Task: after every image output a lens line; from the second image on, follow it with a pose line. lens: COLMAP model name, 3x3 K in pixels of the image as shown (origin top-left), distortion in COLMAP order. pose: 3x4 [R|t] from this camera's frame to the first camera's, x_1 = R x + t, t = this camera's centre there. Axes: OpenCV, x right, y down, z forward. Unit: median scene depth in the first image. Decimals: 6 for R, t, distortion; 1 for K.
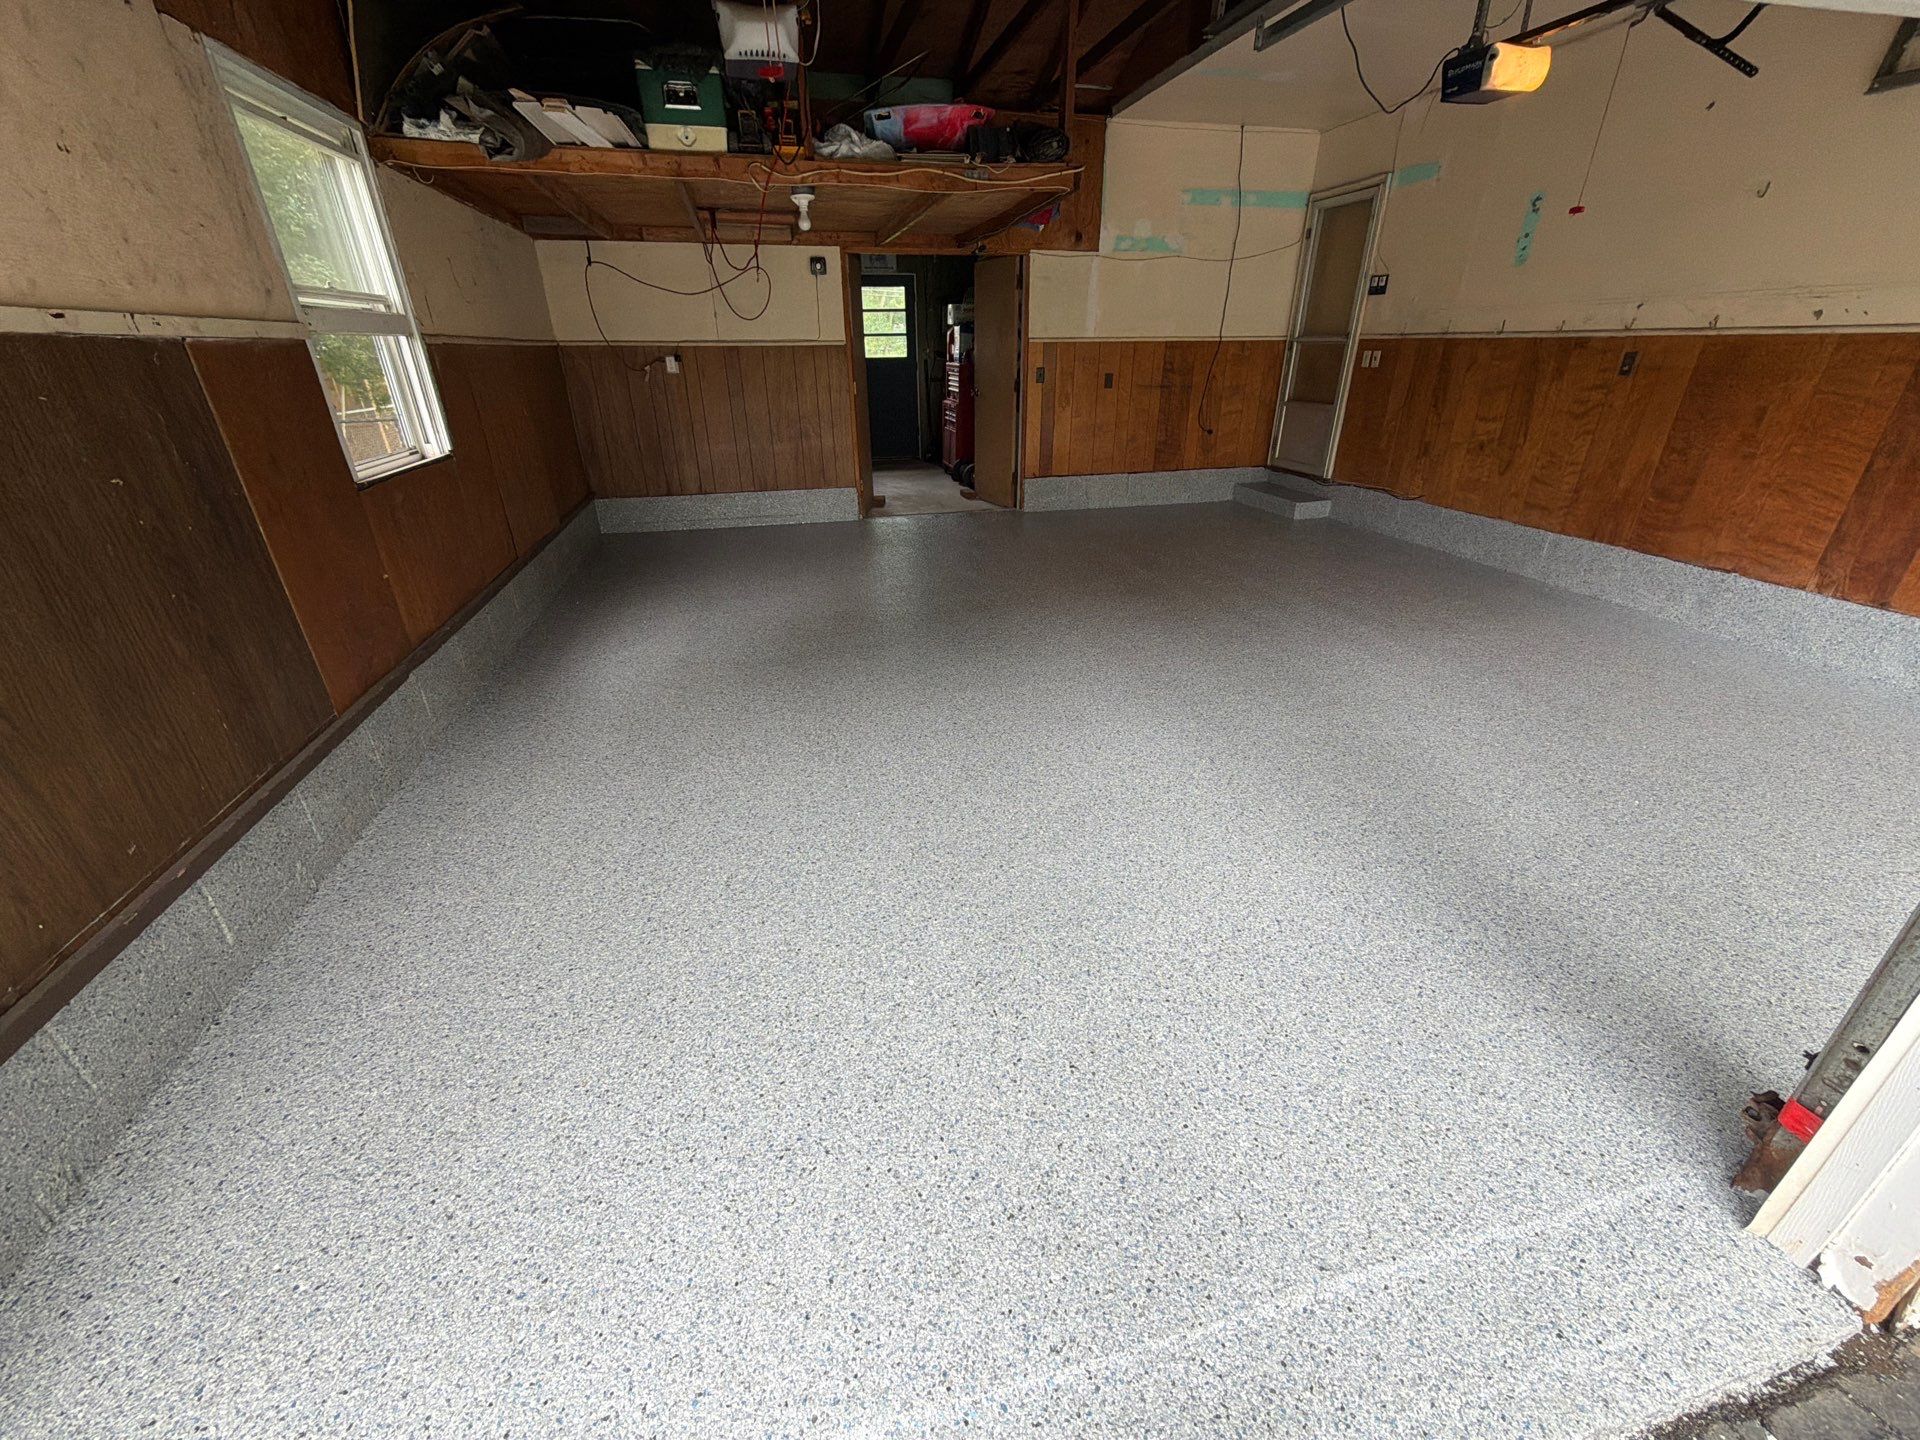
lens RADIAL K [[769.5, 0, 961.6], [0, 769.5, 723.7], [0, 0, 1]] dist [-0.002147, 0.000592]
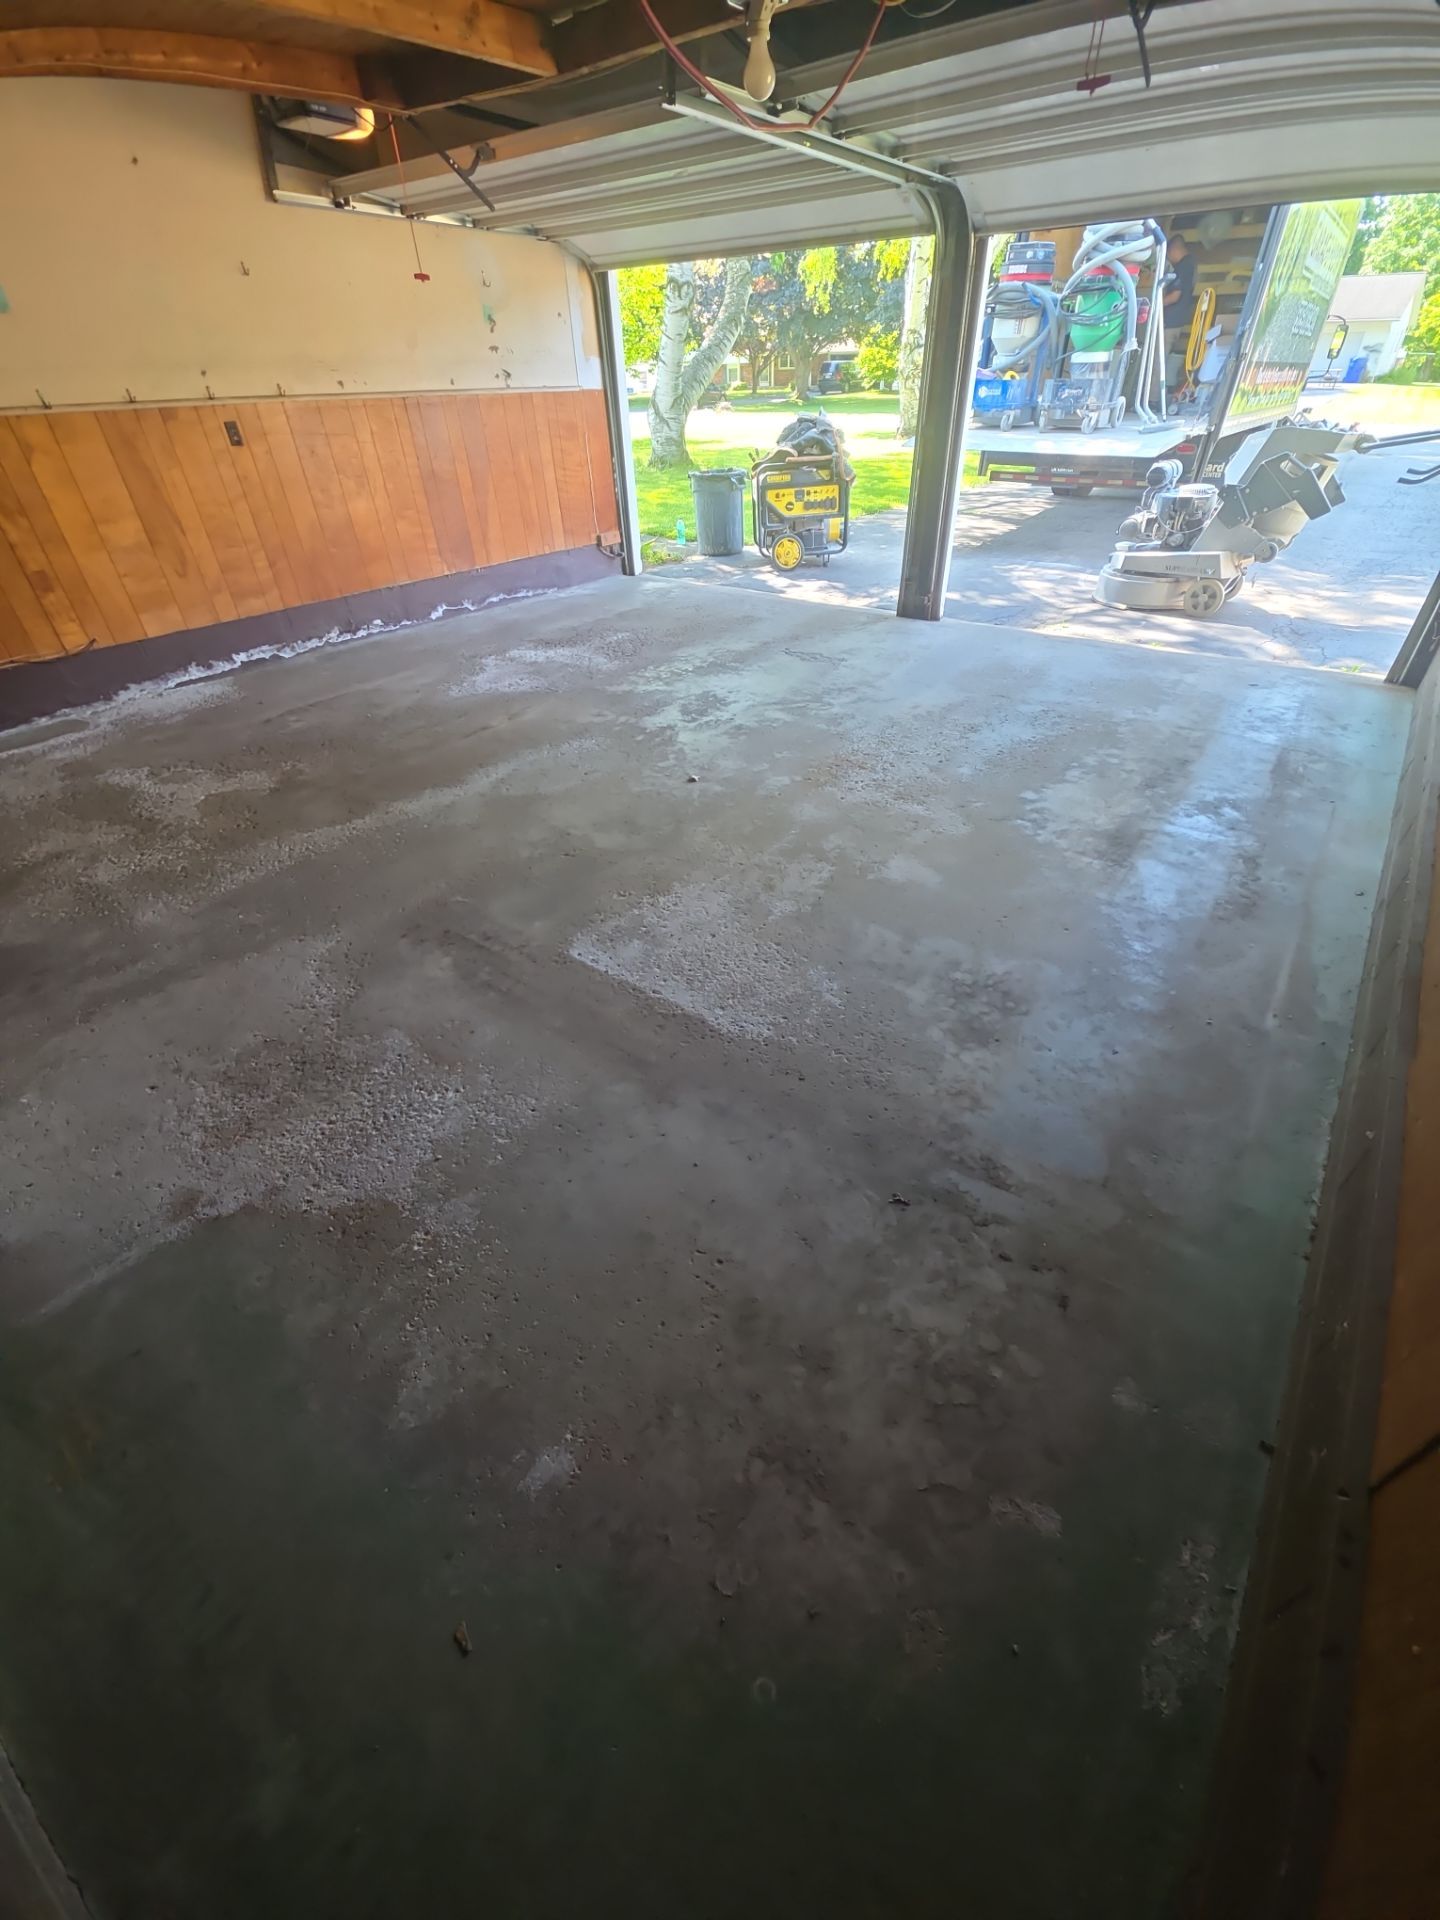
lens RADIAL K [[766.1, 0, 731.9], [0, 766.1, 965.9], [0, 0, 1]] dist [0.003021, -0.002780]
pose [[-0.624486, -0.457720, 0.632858, -0.577071], [0.370333, 0.539875, 0.755903, -0.620052], [-0.687656, 0.706419, -0.167635, 1.229748]]
